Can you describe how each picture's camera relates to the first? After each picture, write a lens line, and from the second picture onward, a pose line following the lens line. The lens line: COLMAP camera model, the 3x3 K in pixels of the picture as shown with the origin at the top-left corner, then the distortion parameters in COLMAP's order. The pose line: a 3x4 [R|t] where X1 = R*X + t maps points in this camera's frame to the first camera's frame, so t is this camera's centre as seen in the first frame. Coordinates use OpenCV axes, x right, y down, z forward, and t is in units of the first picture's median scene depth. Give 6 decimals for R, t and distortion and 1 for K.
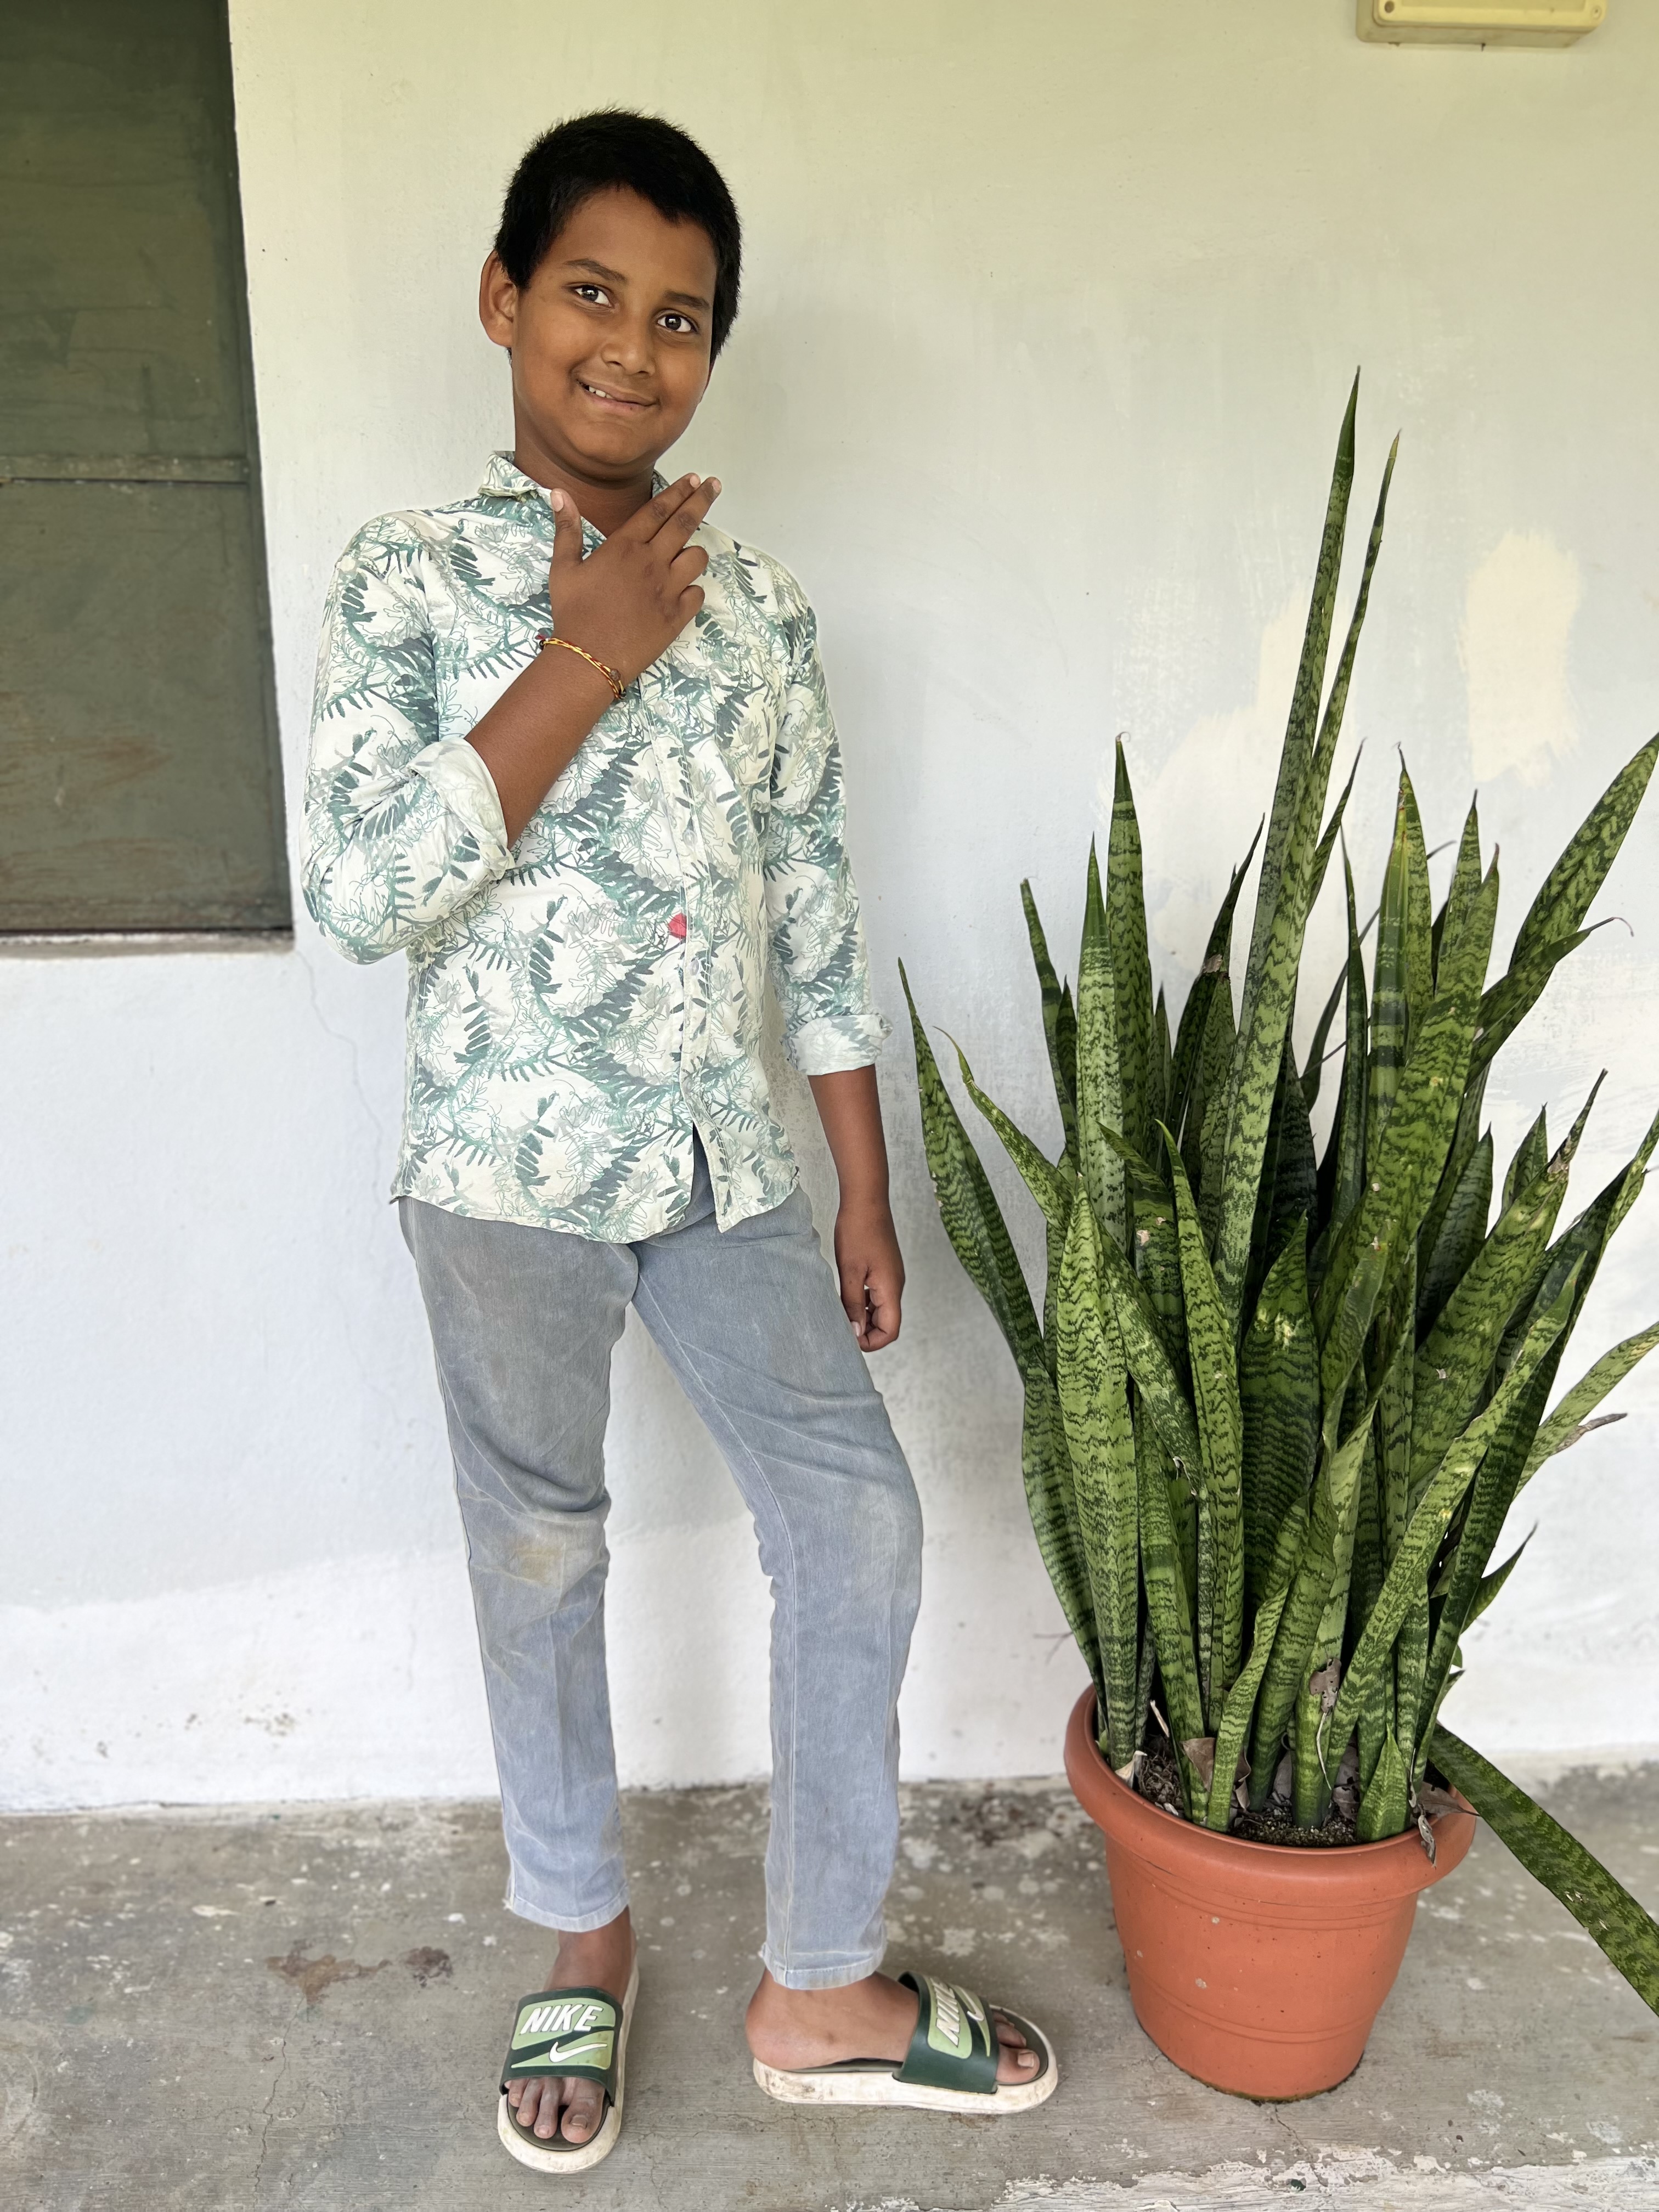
lens RADIAL K [[1642.1, 0, 822.5], [0, 1642.1, 1101.0], [0, 0, 1]] dist [0.045689, -0.082794]
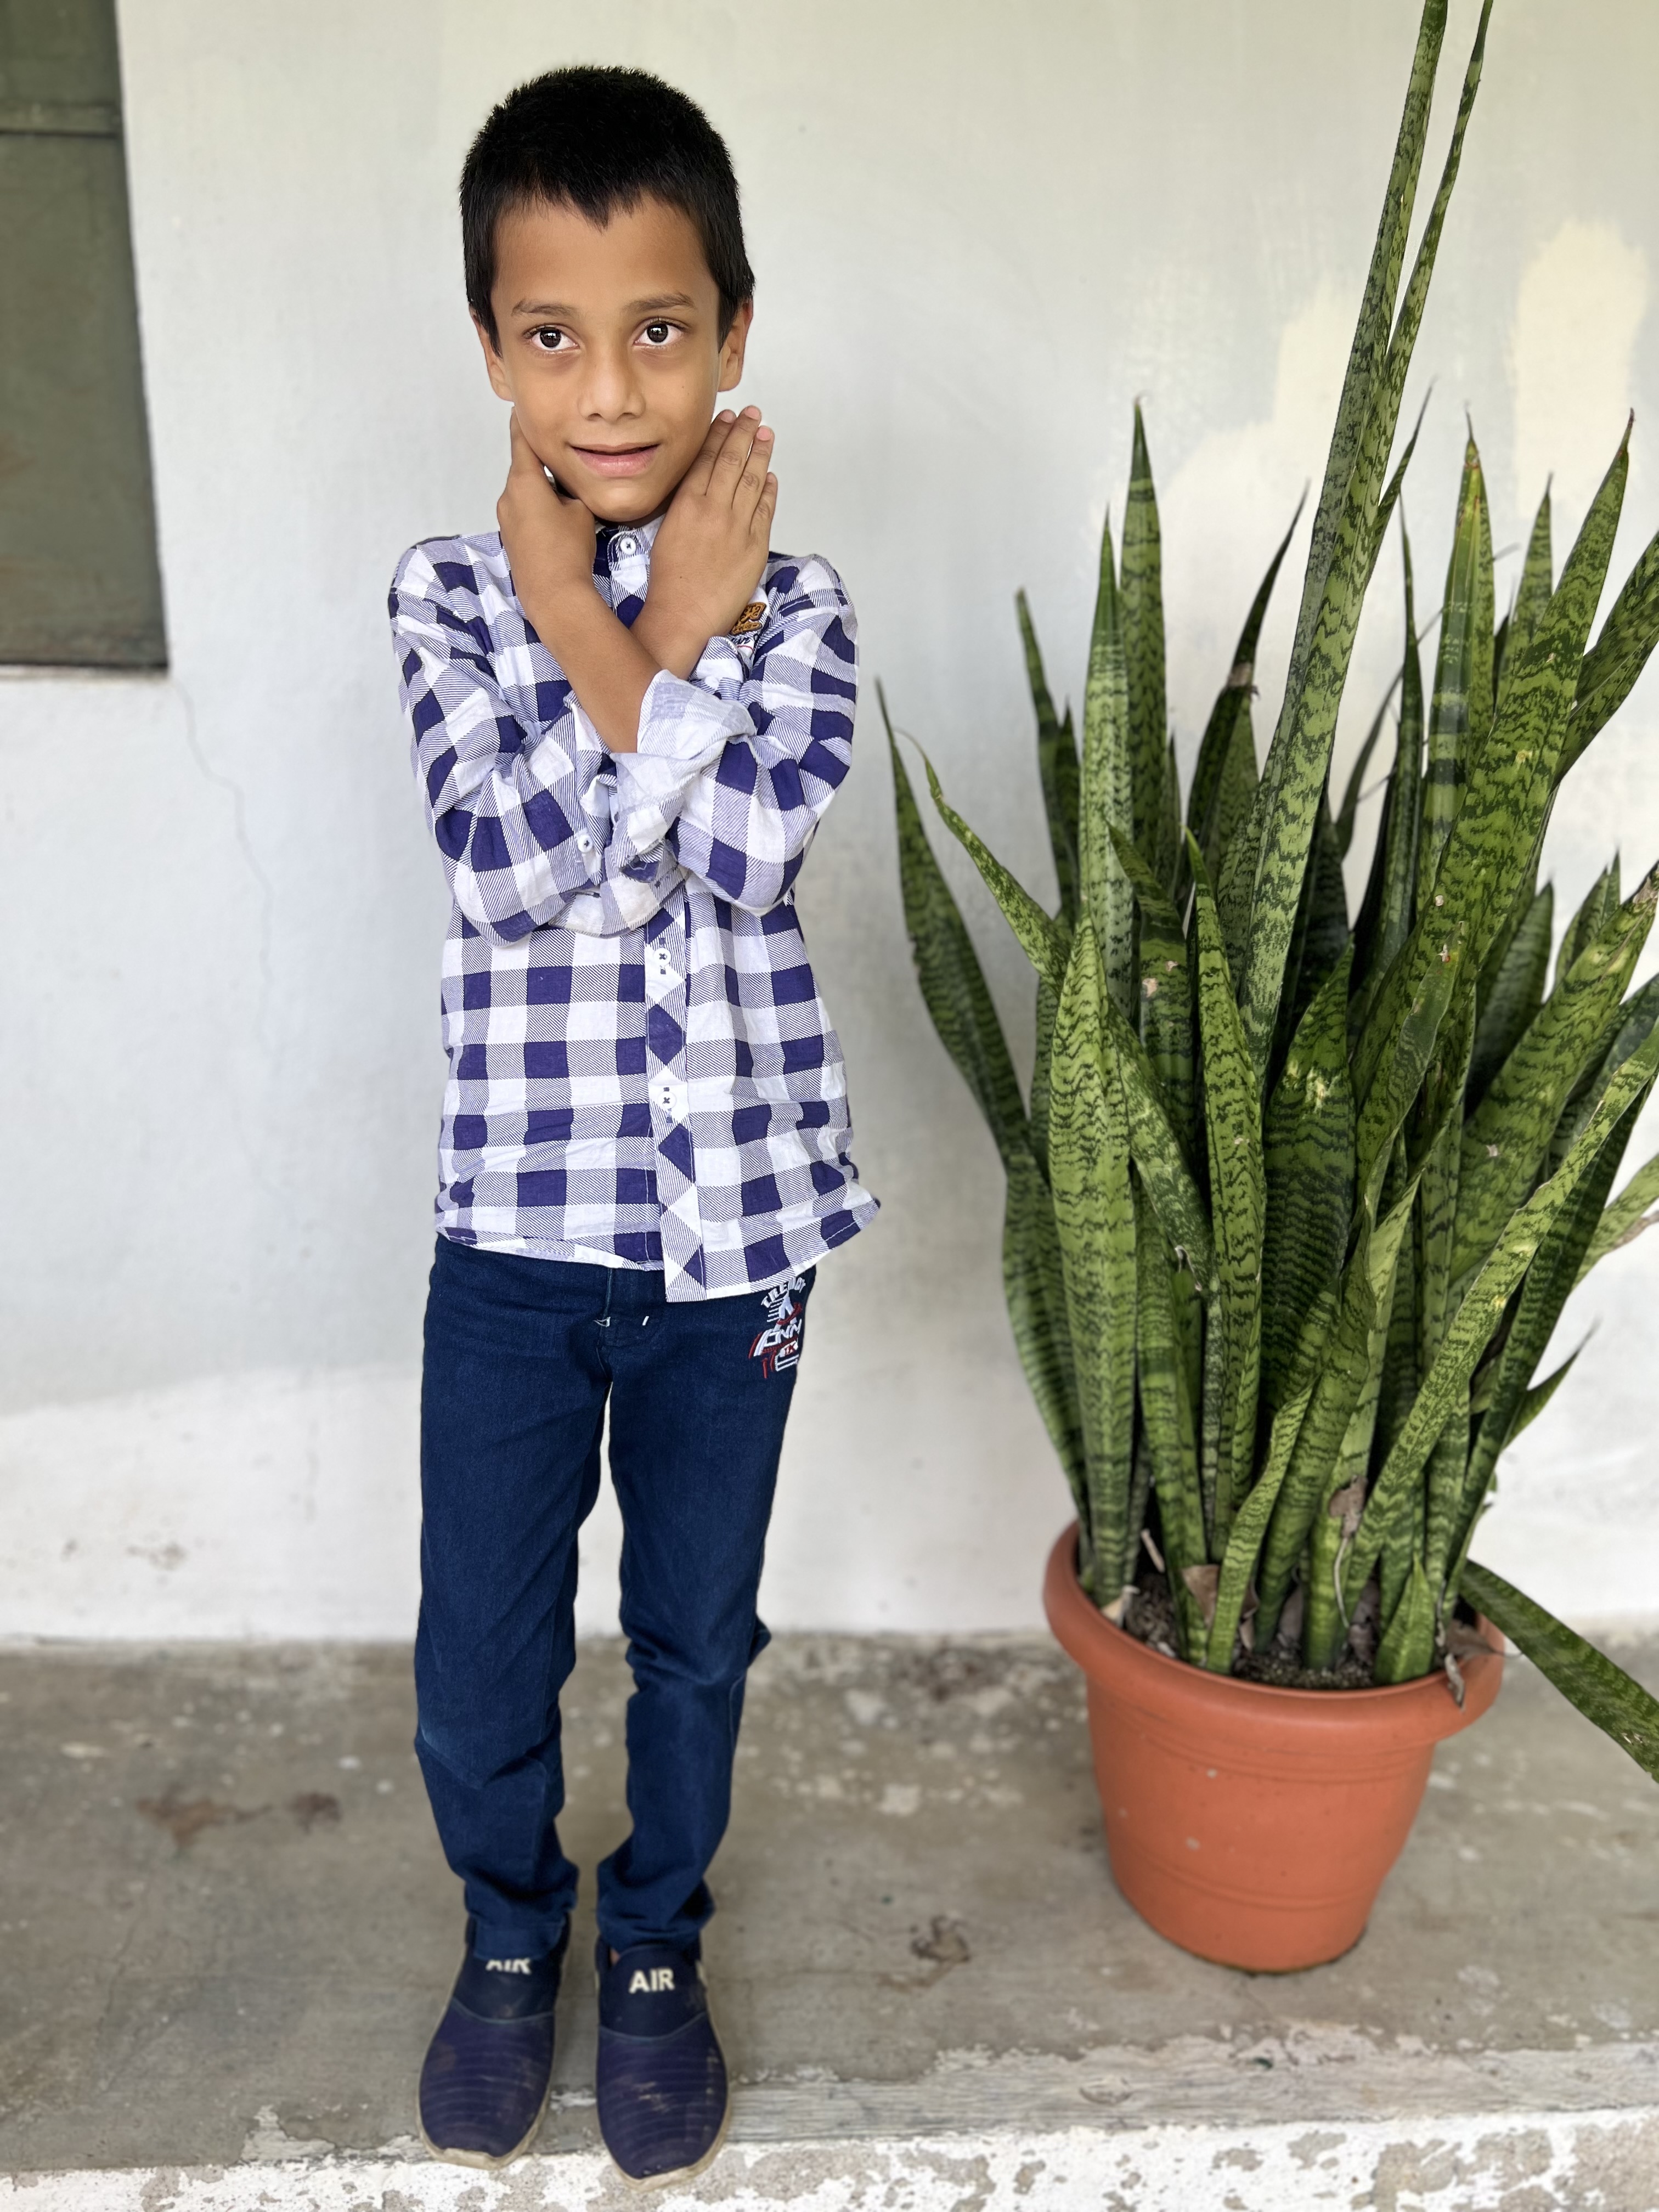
lens RADIAL K [[1655.1, 0, 823.1], [0, 1655.1, 1098.6], [0, 0, 1]] dist [0.036898, -0.050707]
pose [[0.999657, 0.013282, 0.022585, 0.005253], [-0.014315, 0.998829, 0.046210, 0.102843], [-0.021945, -0.046517, 0.998676, 0.140847]]
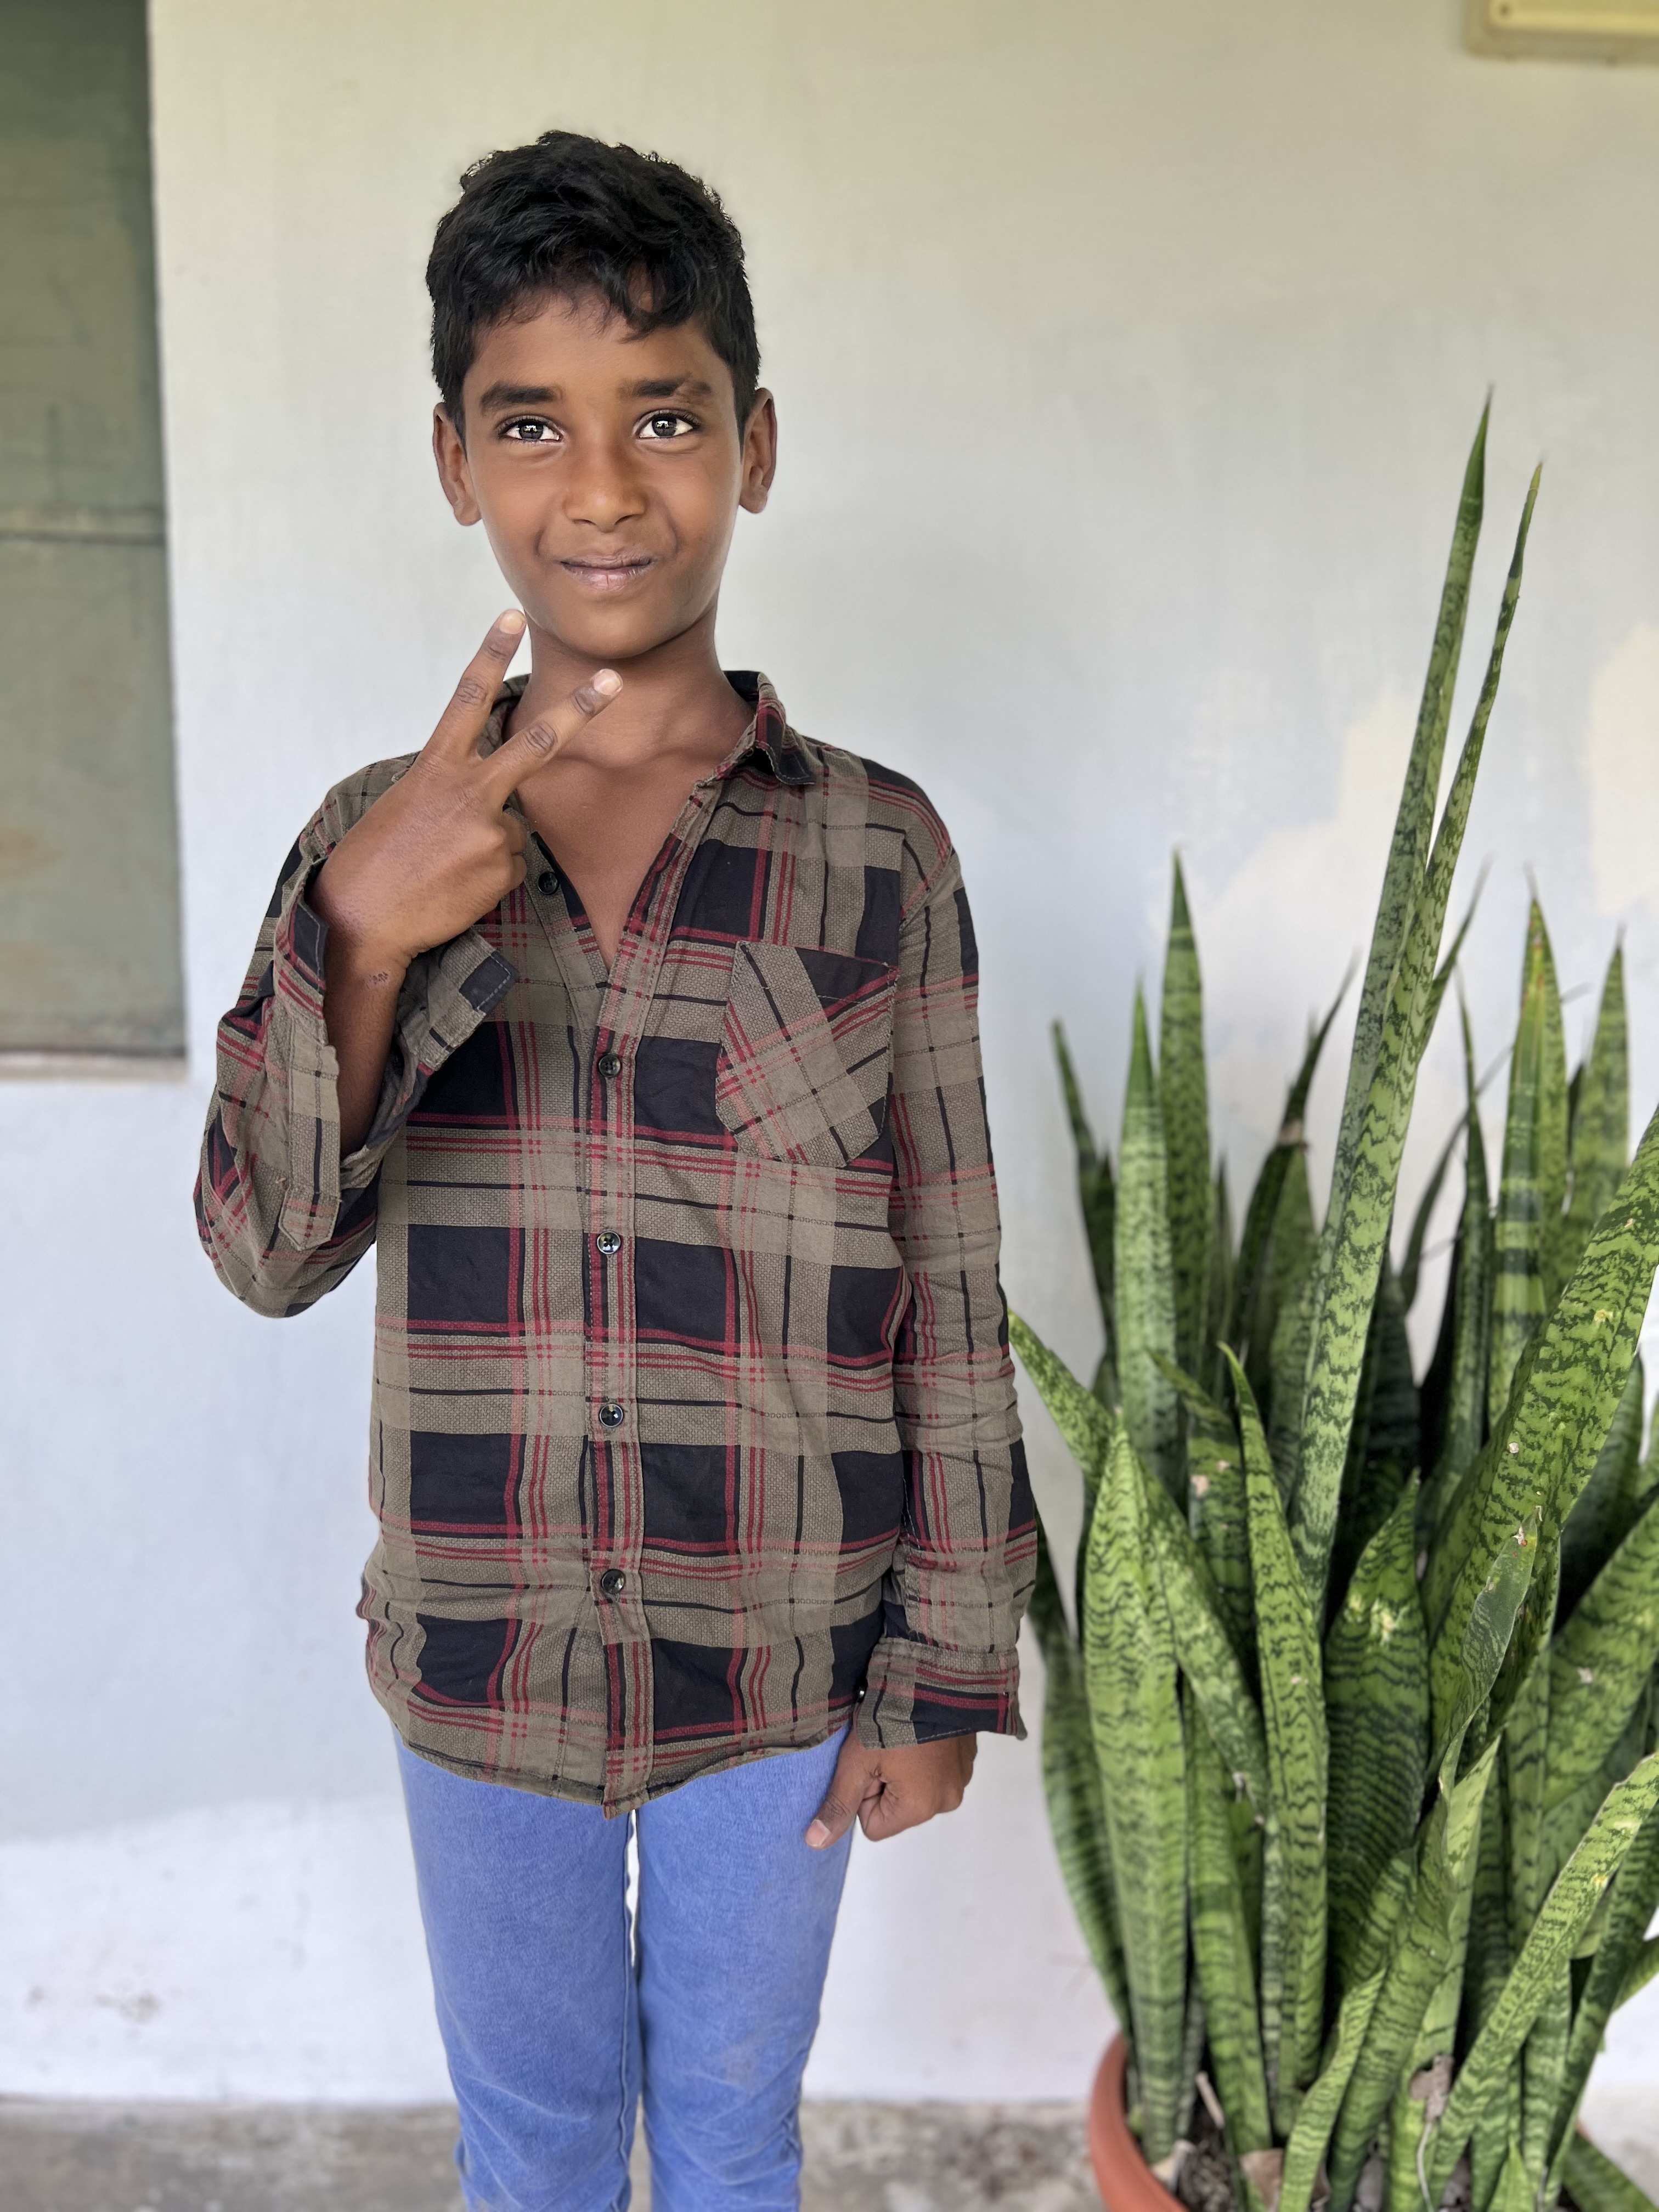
lens RADIAL K [[1649.2, 0, 826.6], [0, 1649.2, 1101.3], [0, 0, 1]] dist [0.012696, -0.016499]
pose [[0.999324, 0.026149, -0.025822, 0.034838], [-0.027888, 0.997195, -0.069464, -0.038048], [0.023934, 0.070137, 0.997250, 0.205508]]
